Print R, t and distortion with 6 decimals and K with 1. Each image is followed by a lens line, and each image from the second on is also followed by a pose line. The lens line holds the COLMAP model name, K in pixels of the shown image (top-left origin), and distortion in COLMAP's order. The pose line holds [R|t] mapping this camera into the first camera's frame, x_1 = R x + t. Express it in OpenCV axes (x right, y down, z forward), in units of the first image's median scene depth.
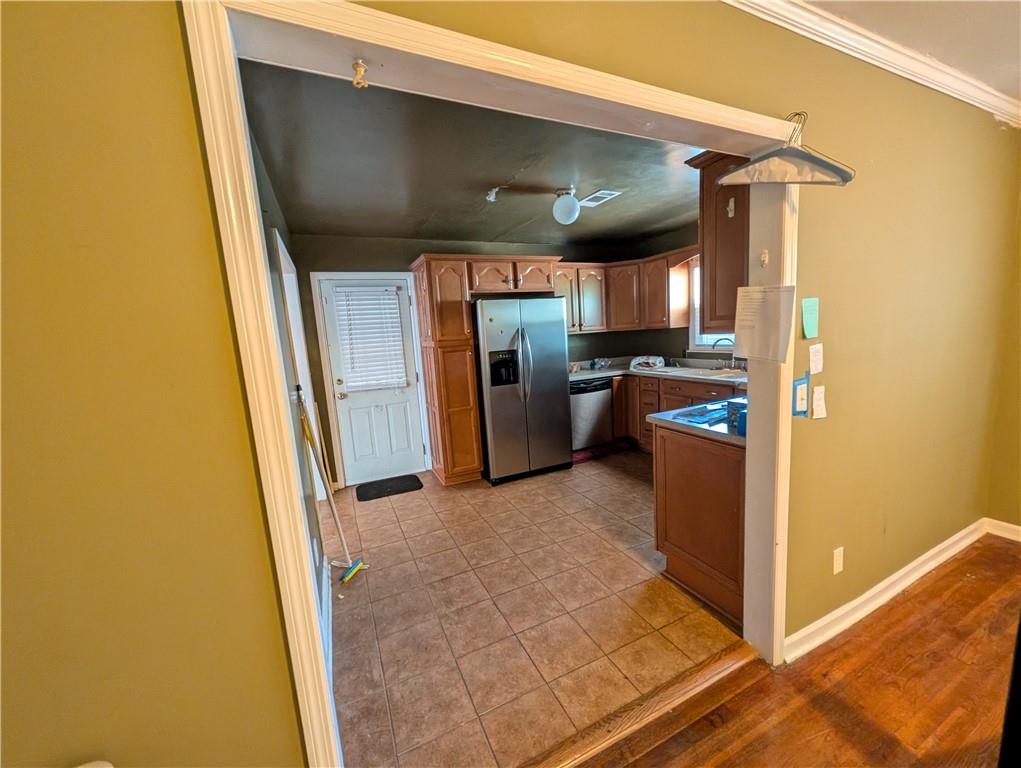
lens RADIAL K [[392.0, 0, 512.6], [0, 392.0, 384.8], [0, 0, 1]] dist [0.002247, -0.000041]
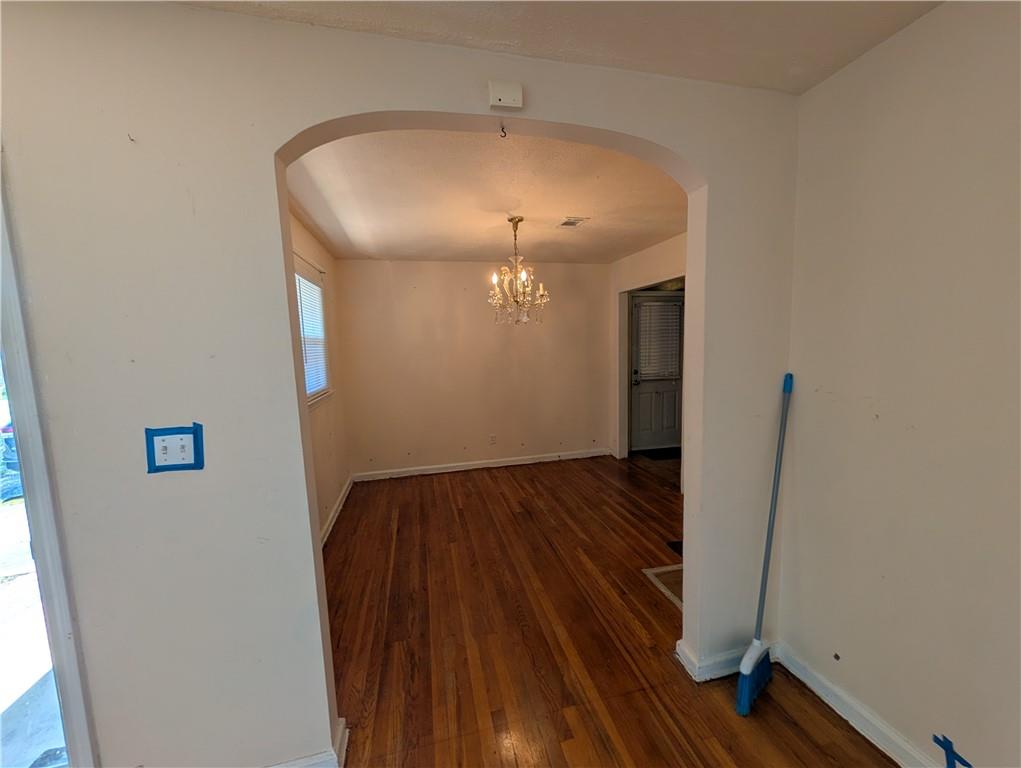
lens RADIAL K [[392.0, 0, 513.8], [0, 392.0, 384.5], [0, 0, 1]] dist [0.002247, -0.000041]
pose [[0.981049, 0.050805, -0.186980, -0.609807], [-0.054860, 0.998356, -0.016578, 0.080884], [0.185831, 0.026521, 0.982224, -0.402199]]
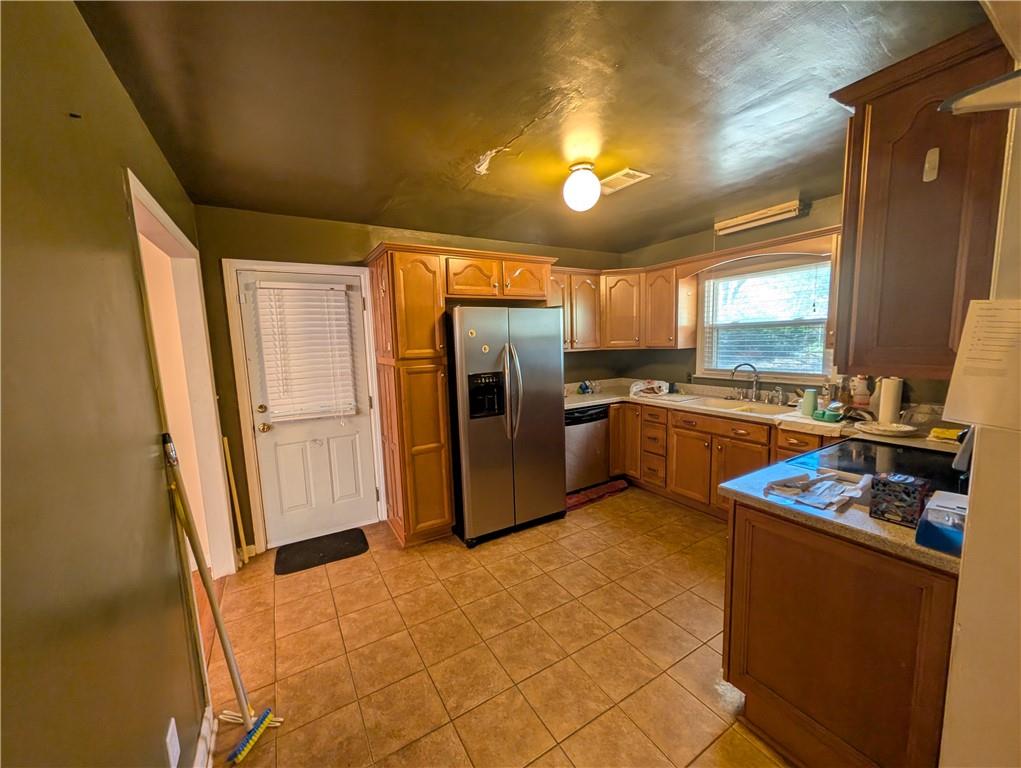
lens RADIAL K [[392.0, 0, 511.1], [0, 392.0, 384.5], [0, 0, 1]] dist [0.002247, -0.000041]
pose [[0.994170, 0.020832, 0.105790, -0.055011], [-0.018097, 0.999478, -0.026749, -0.042863], [-0.106292, 0.024678, 0.994029, 0.218589]]
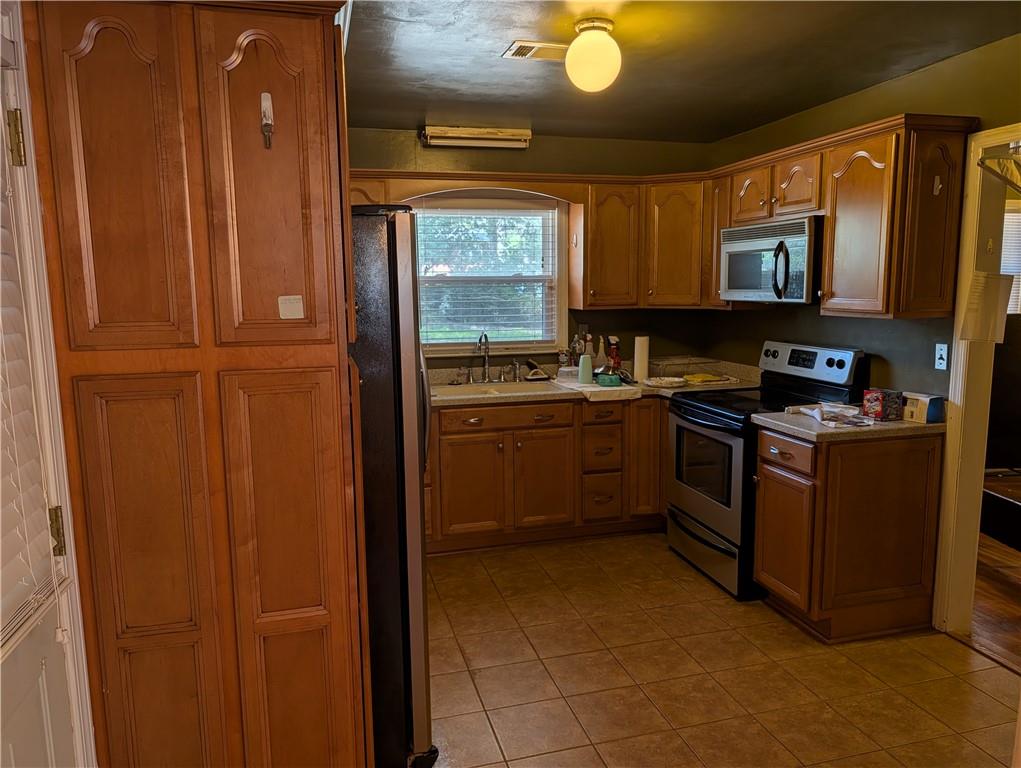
lens RADIAL K [[734.6, 0, 516.0], [0, 734.6, 390.6], [0, 0, 1]] dist [0.001172, 0.003262]
pose [[0.166664, -0.076793, 0.983019, -0.625299], [0.133313, 0.989563, 0.054702, -0.085465], [-0.976960, 0.121932, 0.175162, 0.777818]]
